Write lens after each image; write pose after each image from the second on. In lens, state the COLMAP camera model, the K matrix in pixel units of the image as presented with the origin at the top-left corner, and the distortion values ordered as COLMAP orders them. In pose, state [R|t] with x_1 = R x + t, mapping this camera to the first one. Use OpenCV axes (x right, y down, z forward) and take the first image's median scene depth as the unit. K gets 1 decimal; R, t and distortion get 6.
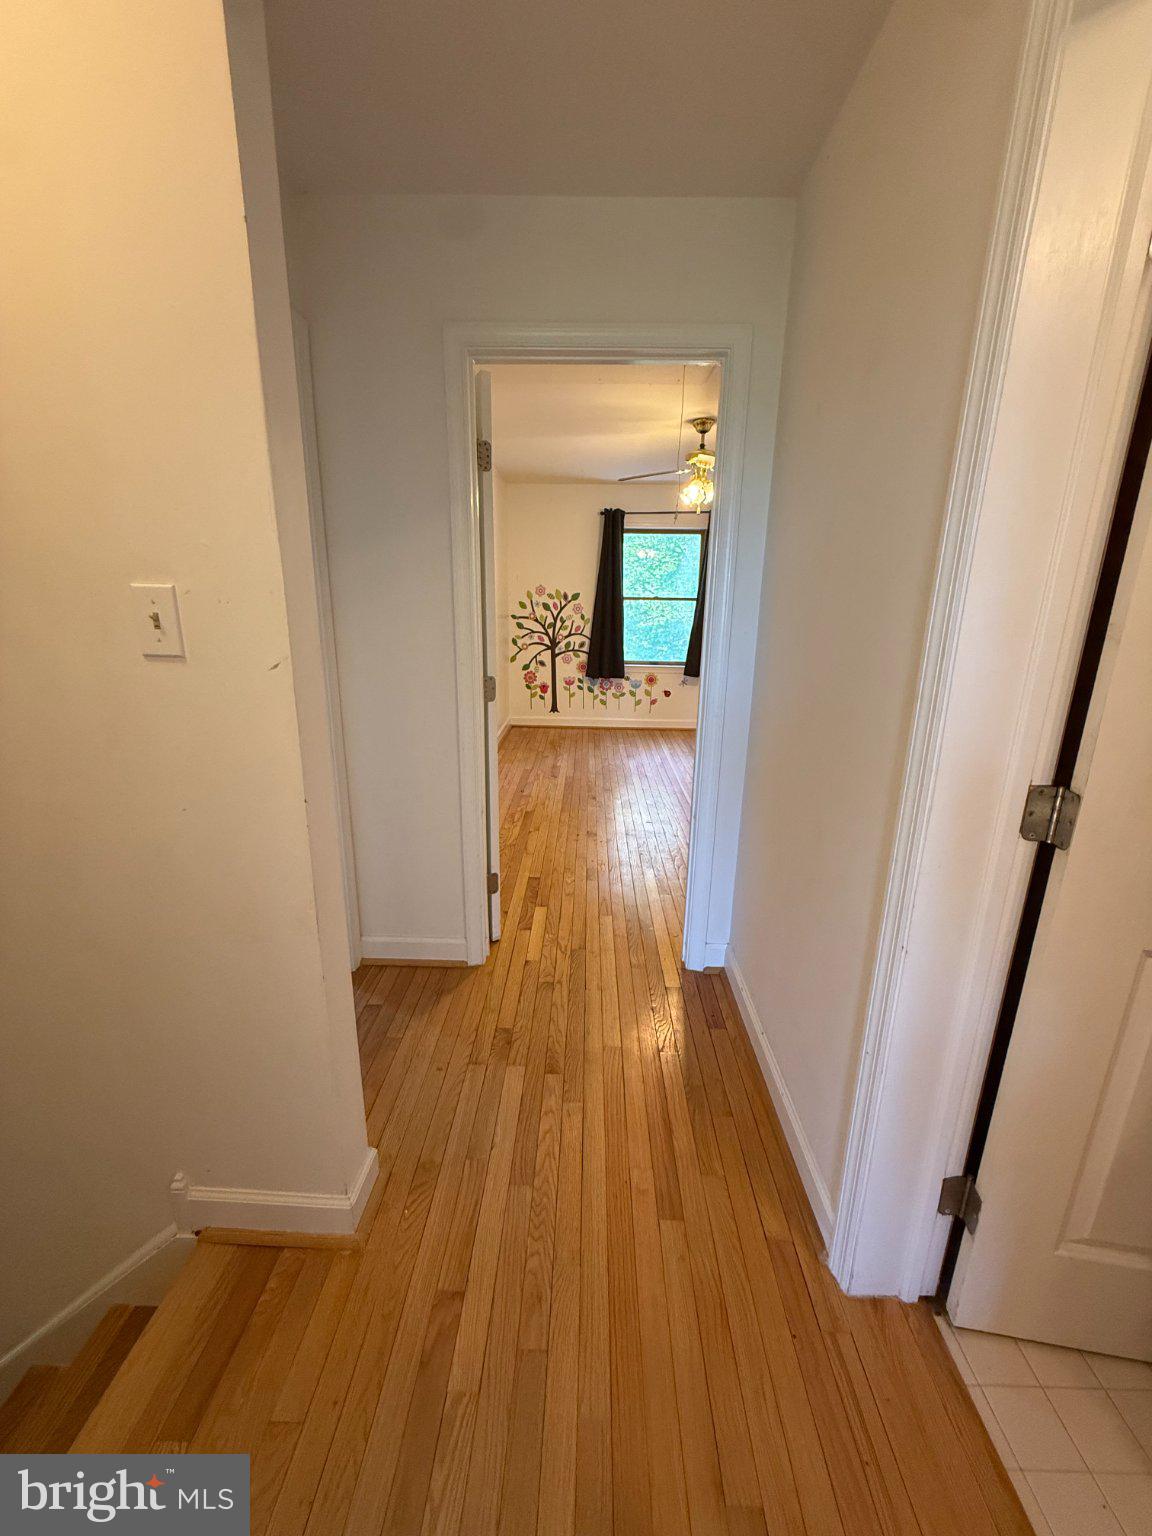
lens RADIAL K [[613.0, 0, 574.5], [0, 613.0, 766.4], [0, 0, 1]] dist [0.002157, -0.000598]
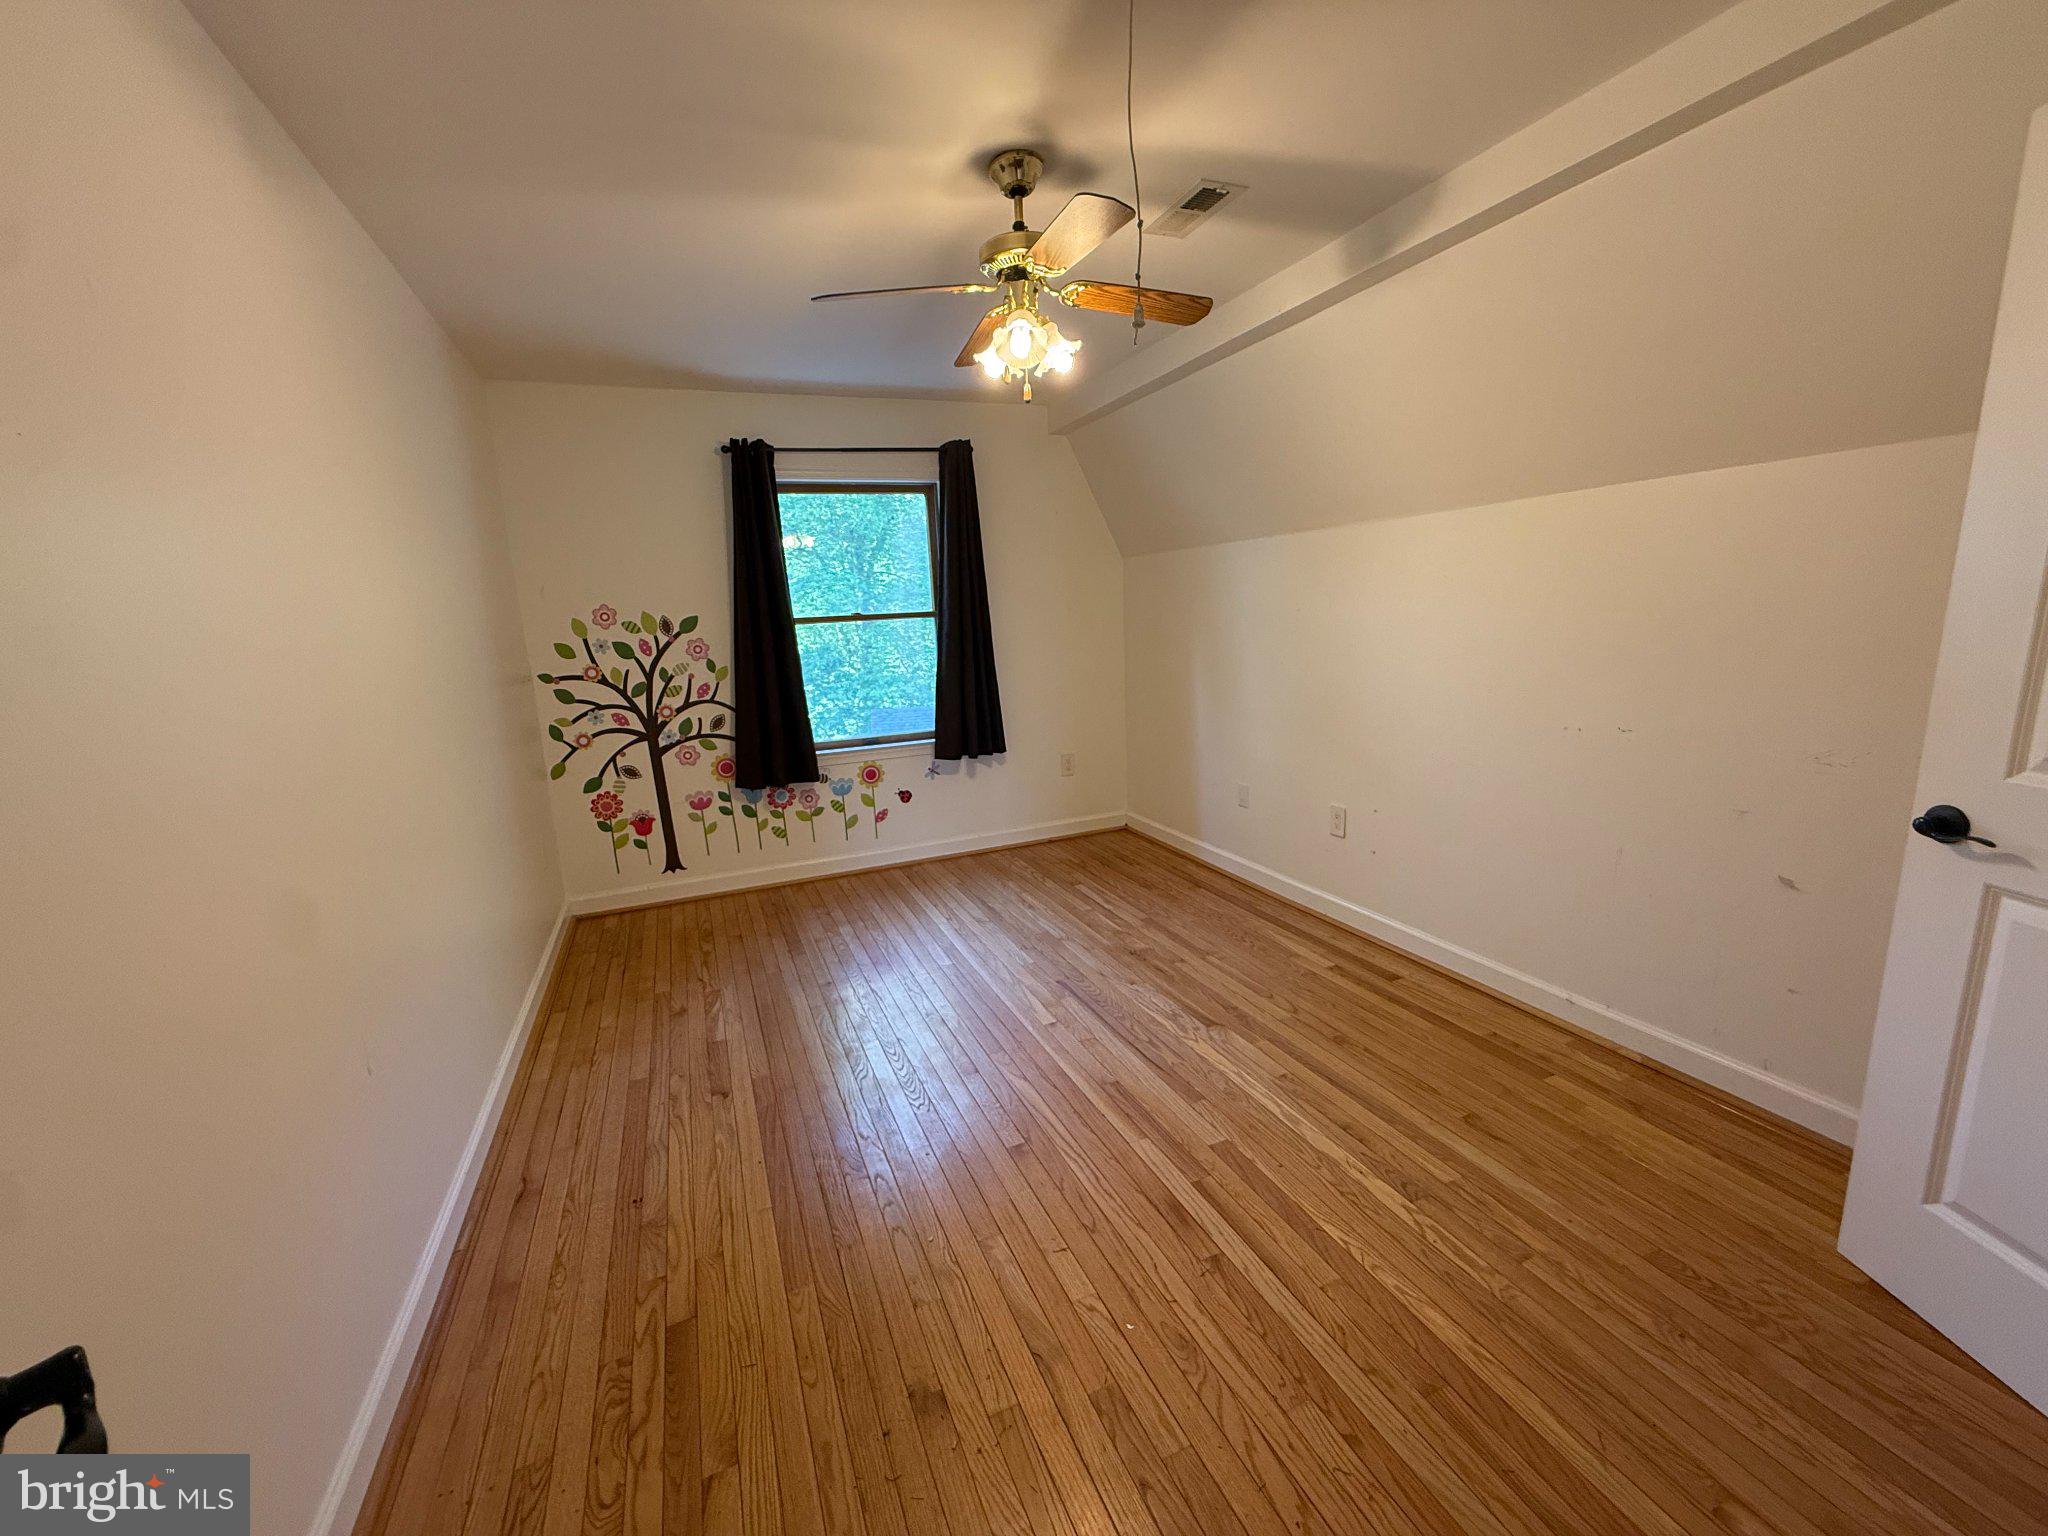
lens RADIAL K [[817.4, 0, 1017.9], [0, 817.4, 770.3], [0, 0, 1]] dist [0.002157, -0.000598]
pose [[0.912526, -0.136667, 0.385510, -0.024892], [0.166620, 0.984984, -0.045211, -0.094813], [-0.373542, 0.105490, 0.921595, 0.334647]]
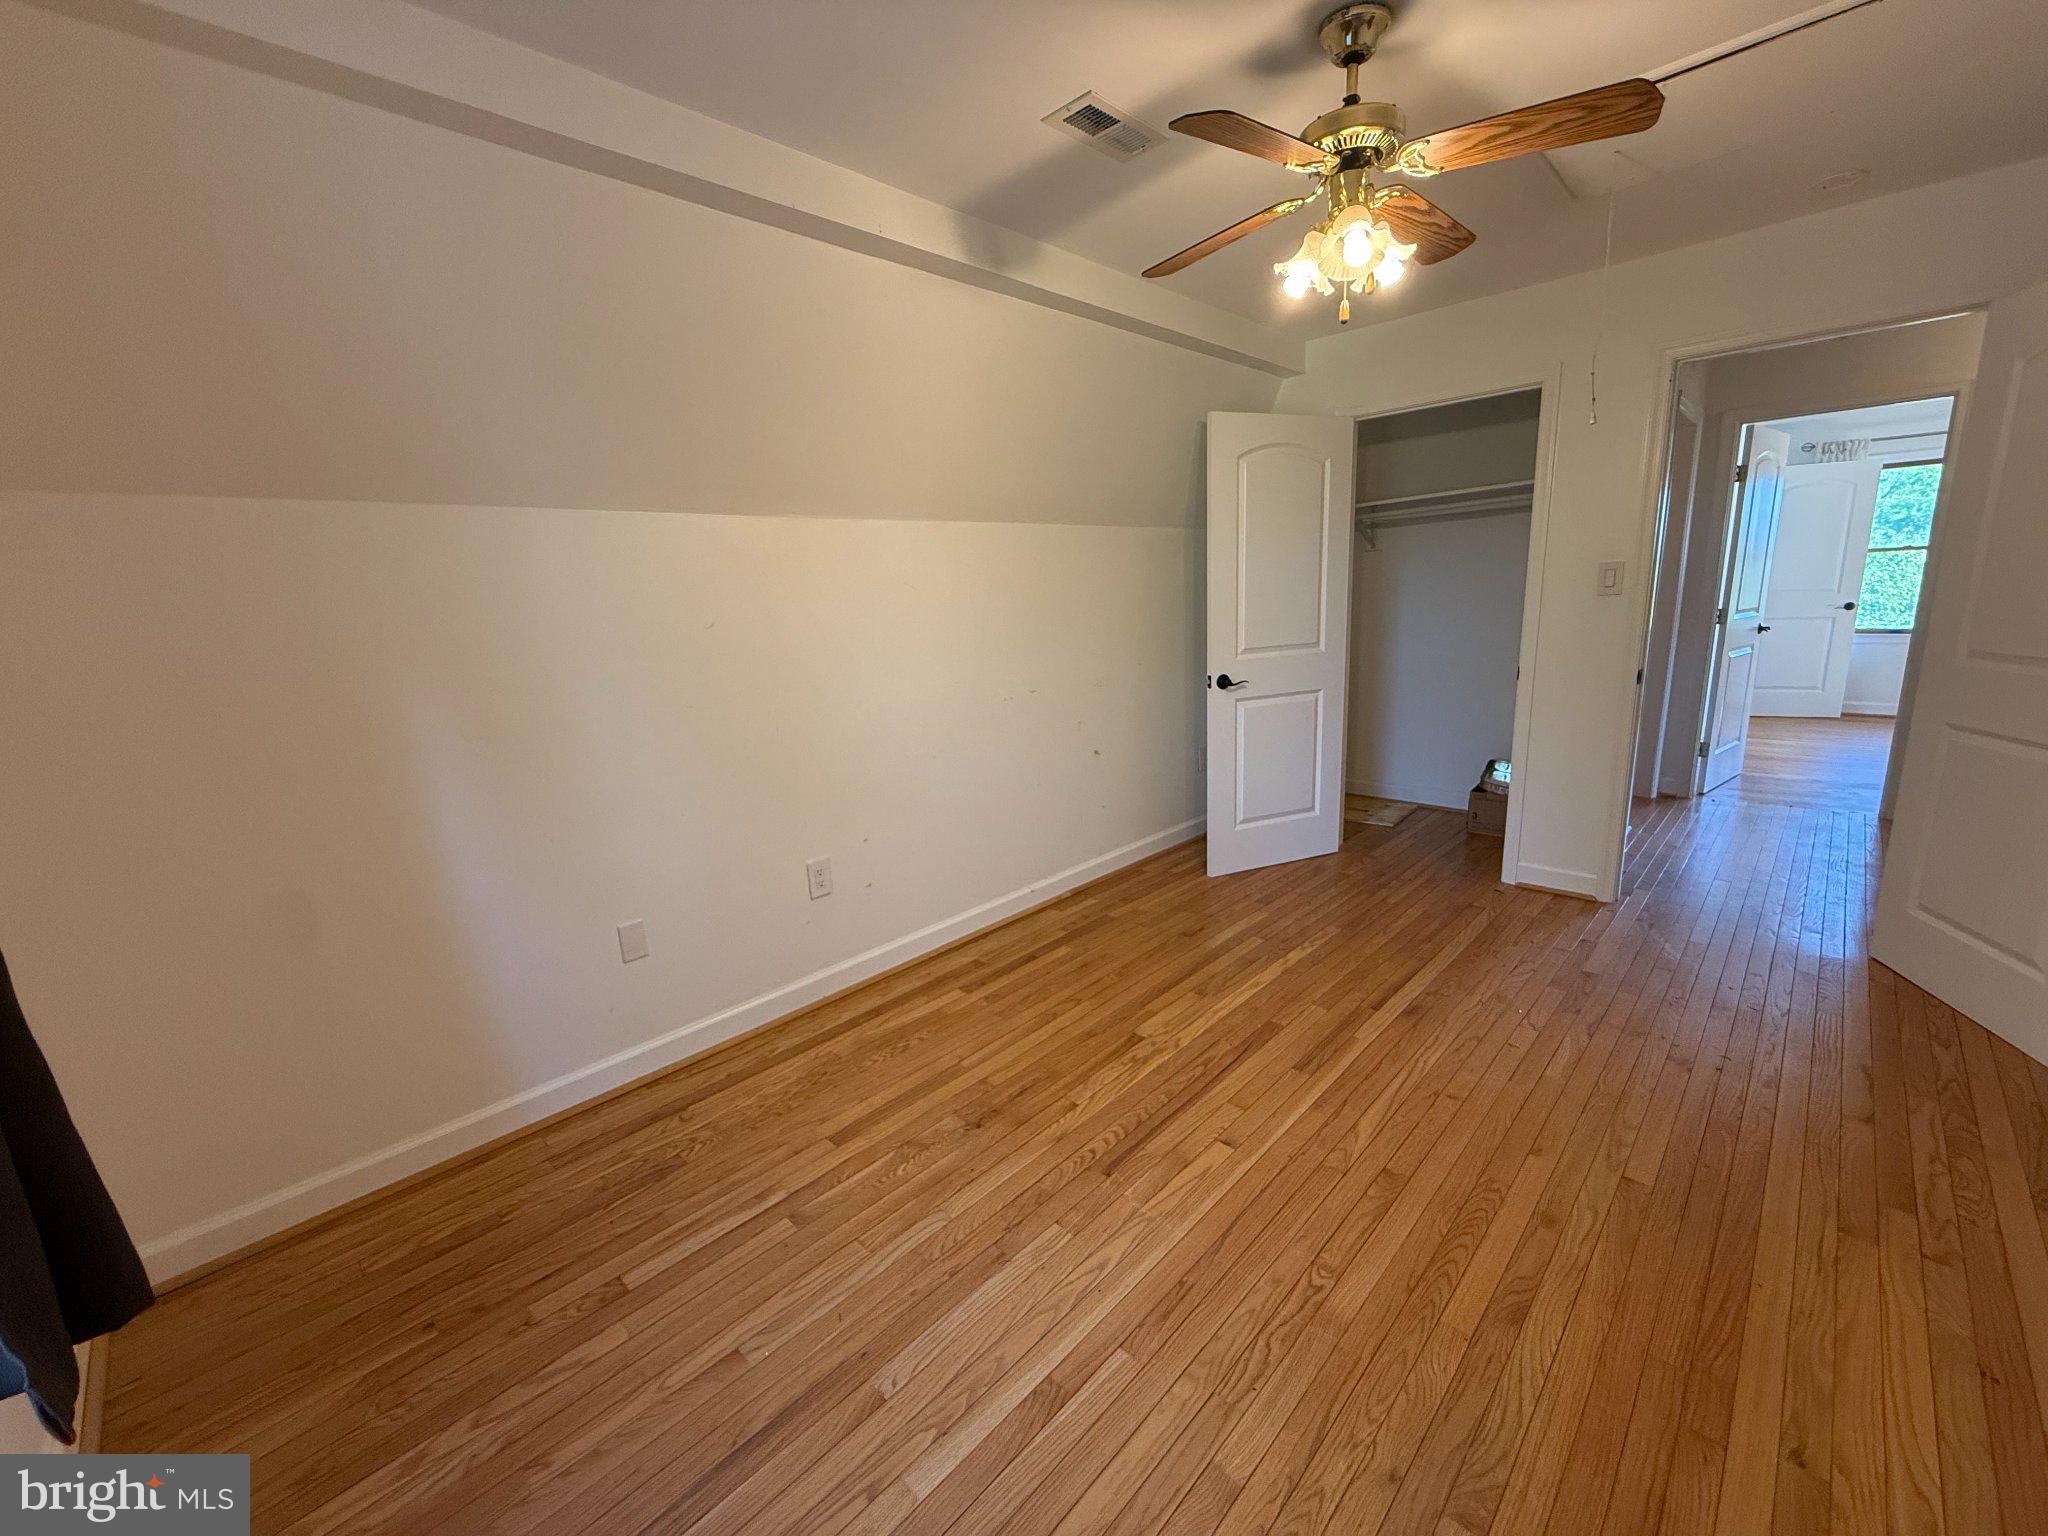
lens RADIAL K [[817.4, 0, 1022.7], [0, 817.4, 768.2], [0, 0, 1]] dist [0.002157, -0.000598]
pose [[-0.729702, -0.126564, 0.671950, 0.009025], [0.214323, 0.890861, 0.400539, -0.297255], [-0.649308, 0.436289, -0.622937, 1.083369]]
